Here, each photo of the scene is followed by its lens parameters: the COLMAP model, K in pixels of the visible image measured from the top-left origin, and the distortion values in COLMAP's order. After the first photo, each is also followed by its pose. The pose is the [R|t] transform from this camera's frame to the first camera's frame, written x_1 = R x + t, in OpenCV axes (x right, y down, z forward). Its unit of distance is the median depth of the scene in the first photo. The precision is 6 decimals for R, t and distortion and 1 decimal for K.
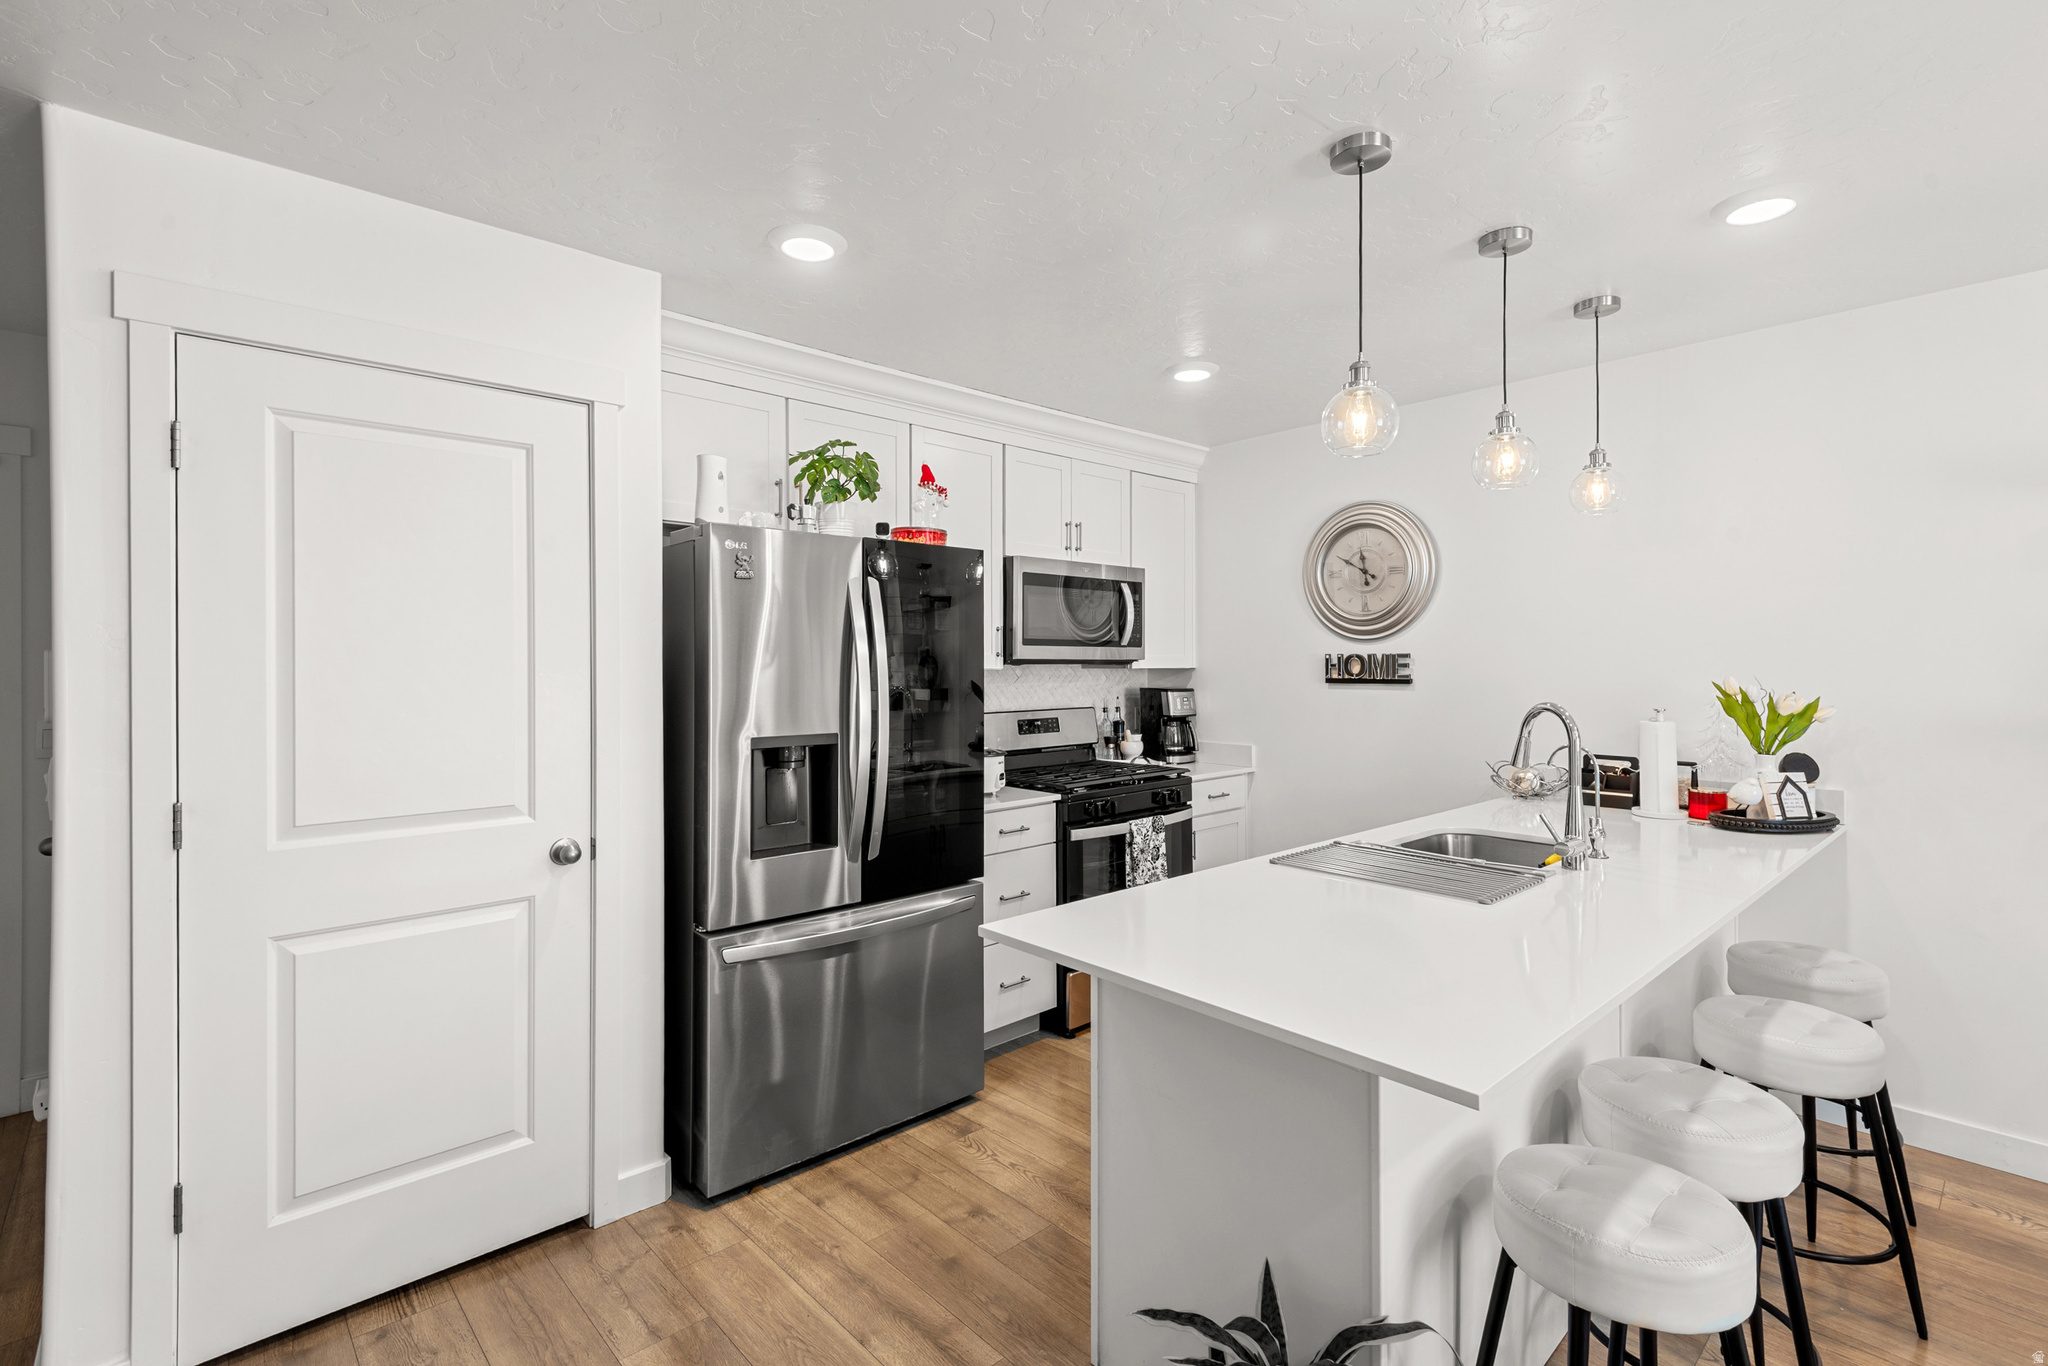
lens RADIAL K [[937.4, 0, 1023.3], [0, 937.4, 661.9], [0, 0, 1]] dist [0.030492, -0.016560]
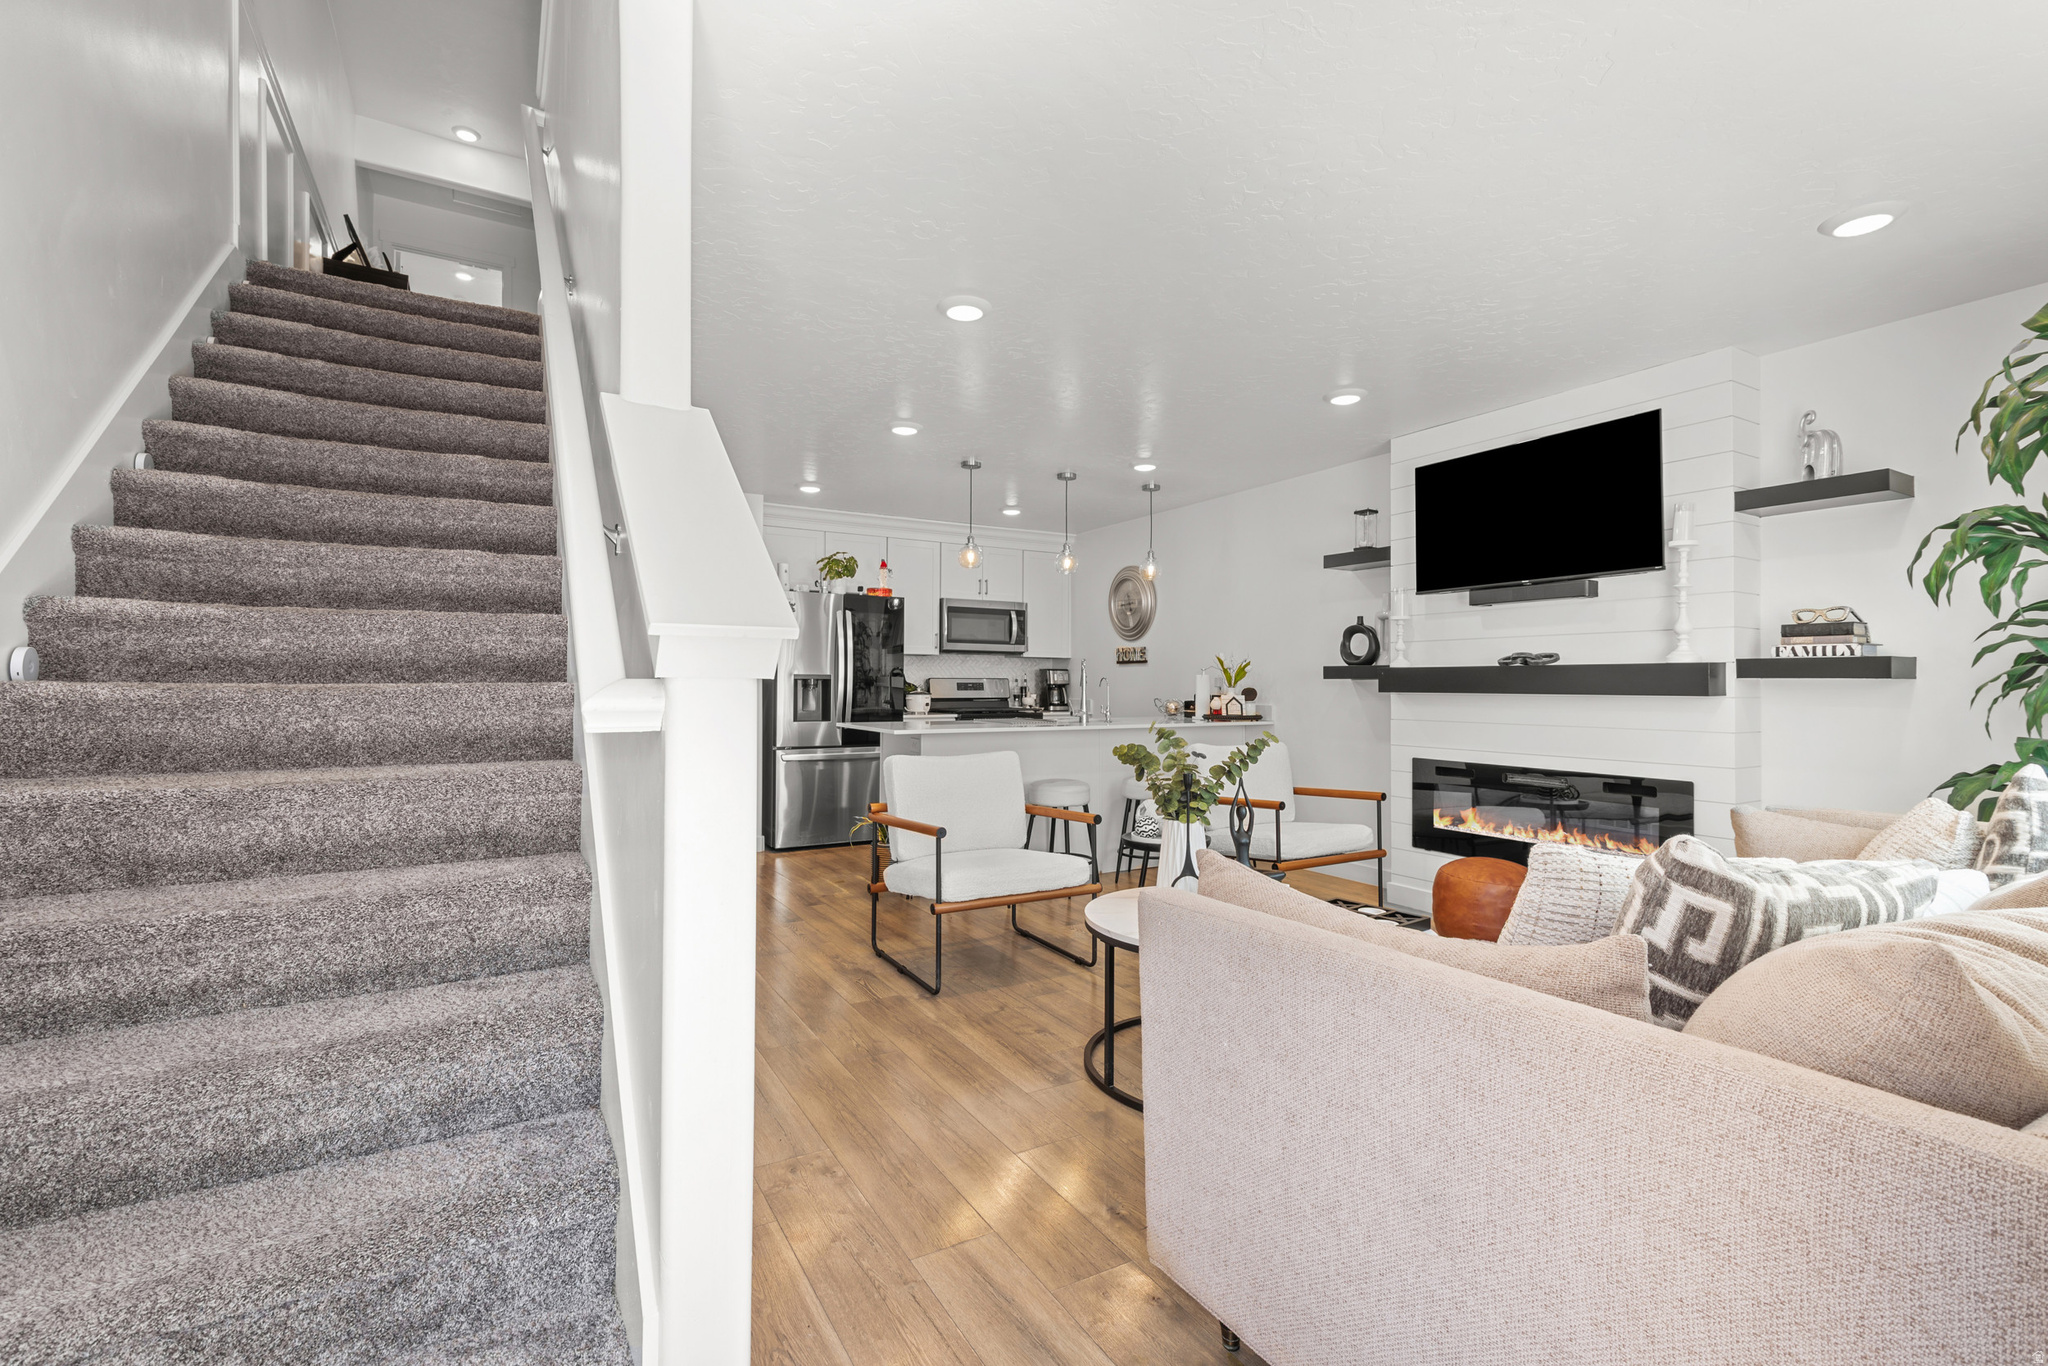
lens RADIAL K [[937.4, 0, 1023.3], [0, 937.4, 661.9], [0, 0, 1]] dist [0.030492, -0.016560]
pose [[0.976983, 0.002636, -0.213303, 0.702252], [-0.007920, 0.999682, -0.023923, 0.084501], [0.213172, 0.025062, 0.976693, -1.108086]]
